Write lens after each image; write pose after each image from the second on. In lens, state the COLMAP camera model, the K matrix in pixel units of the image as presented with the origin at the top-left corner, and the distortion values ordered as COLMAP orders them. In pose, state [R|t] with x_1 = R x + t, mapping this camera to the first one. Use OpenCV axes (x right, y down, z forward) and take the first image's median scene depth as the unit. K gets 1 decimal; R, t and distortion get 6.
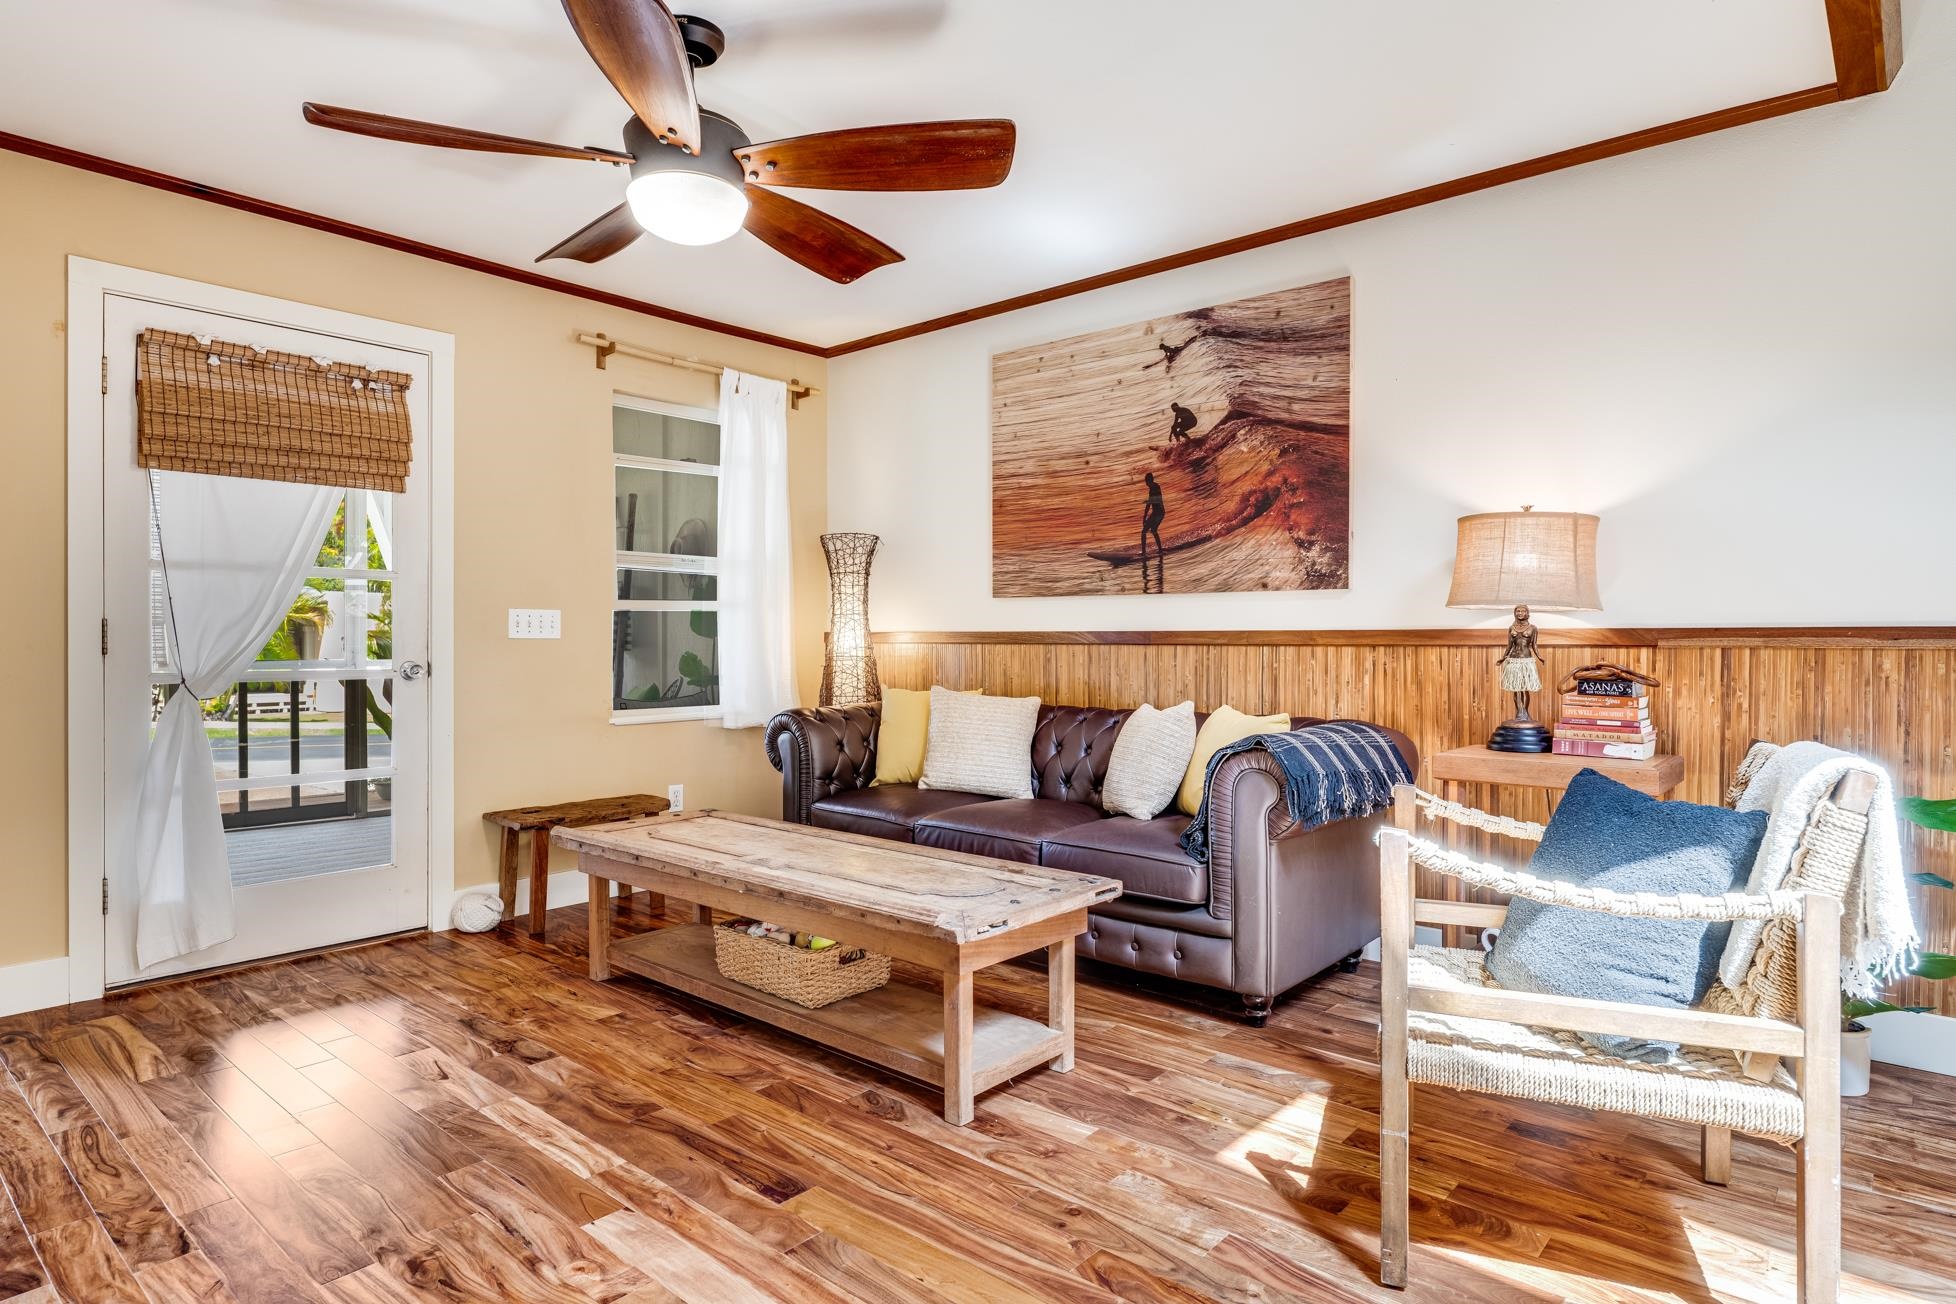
lens RADIAL K [[1081.0, 0, 979.3], [0, 1081.0, 648.4], [0, 0, 1]] dist [-0.002273, 0.000683]
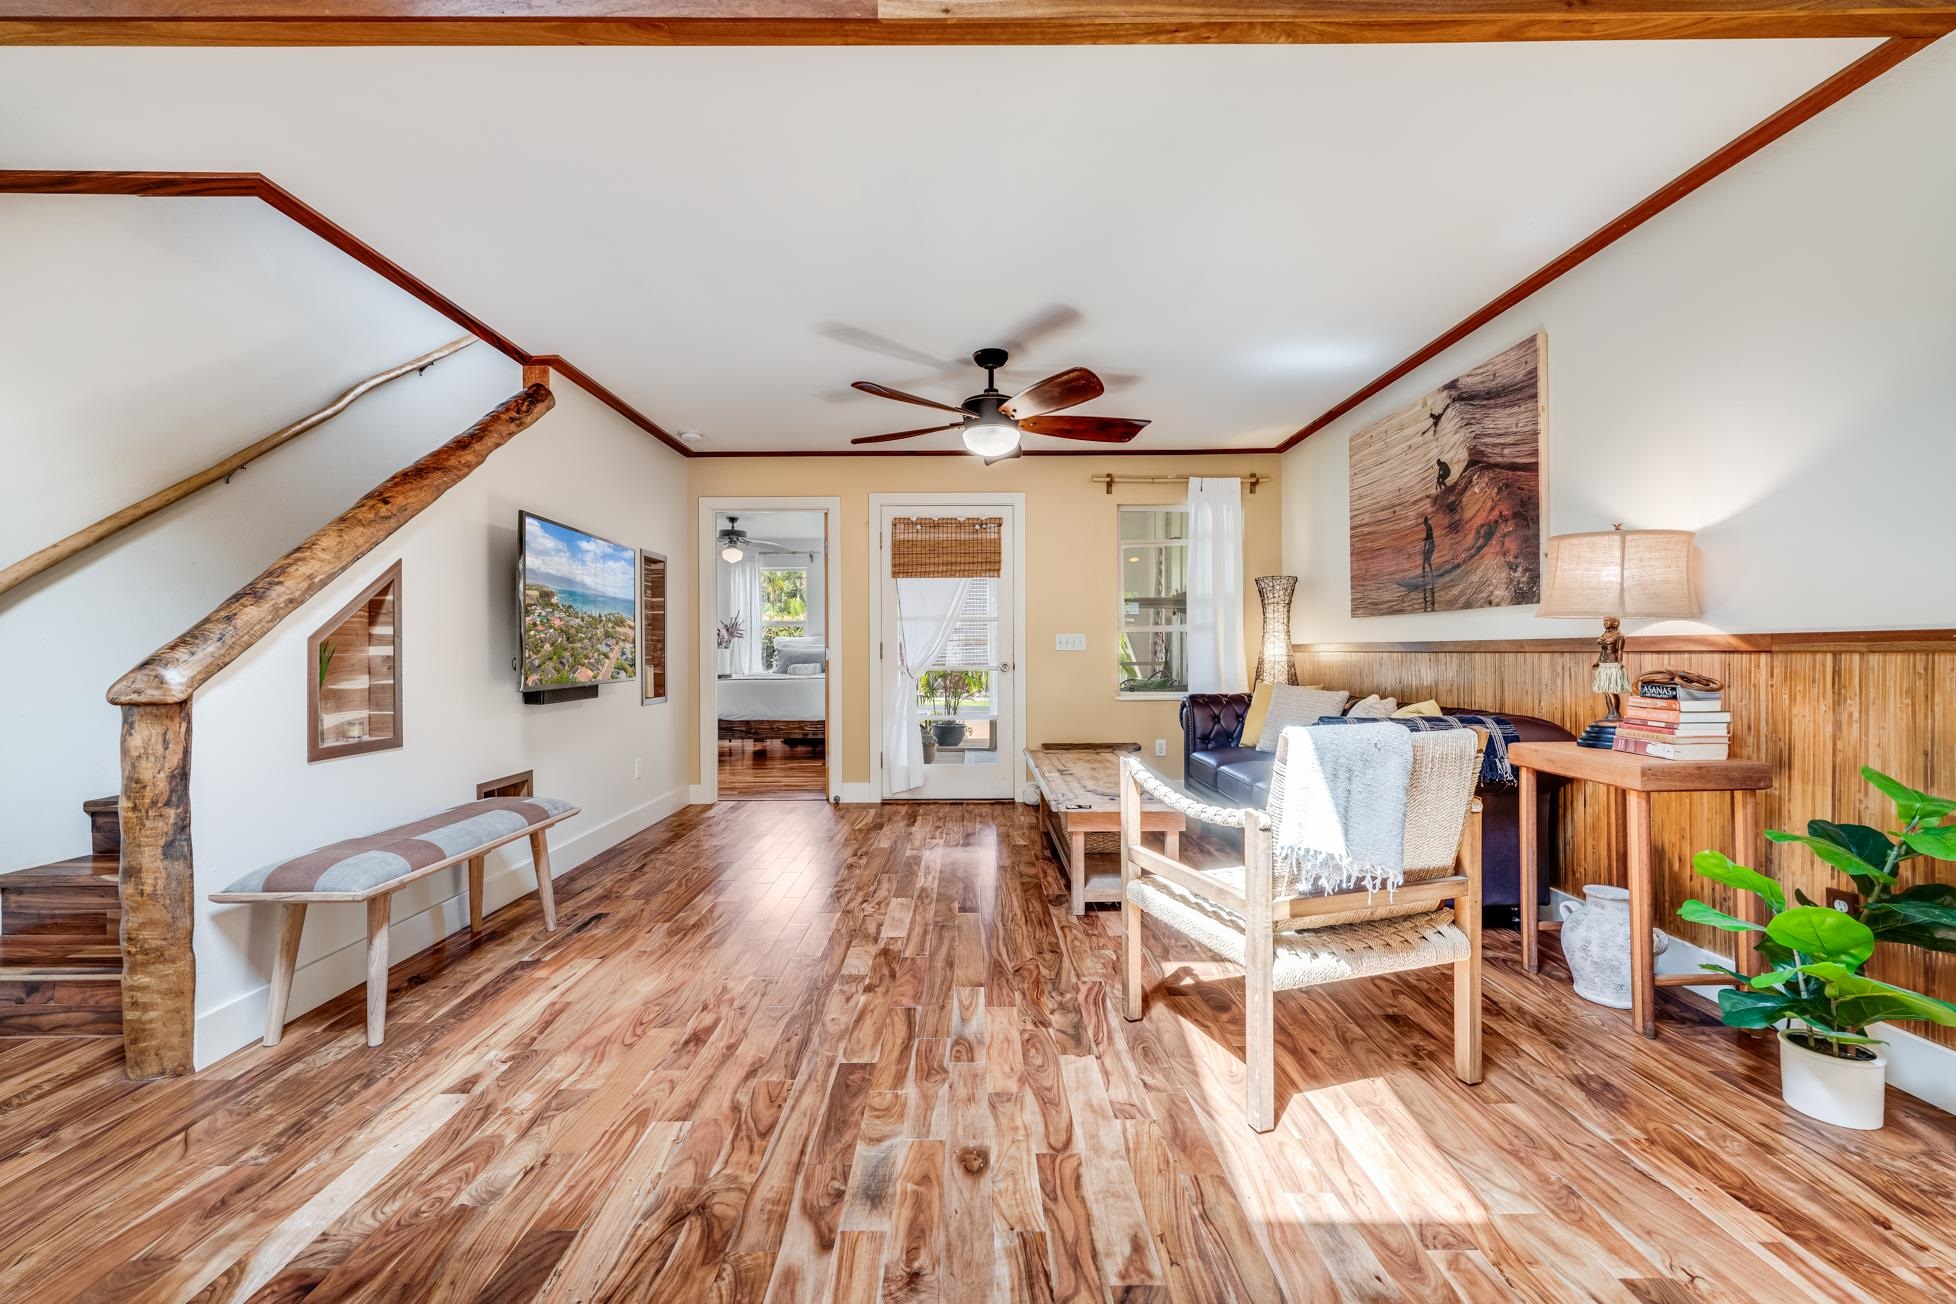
lens RADIAL K [[819.0, 0, 978.1], [0, 819.0, 651.8], [0, 0, 1]] dist [0.000990, 0.000141]
pose [[0.663168, -0.004008, -0.748460, 0.581561], [-0.000828, 0.999981, -0.006088, 0.002729], [0.748470, 0.004657, 0.663152, -0.029489]]
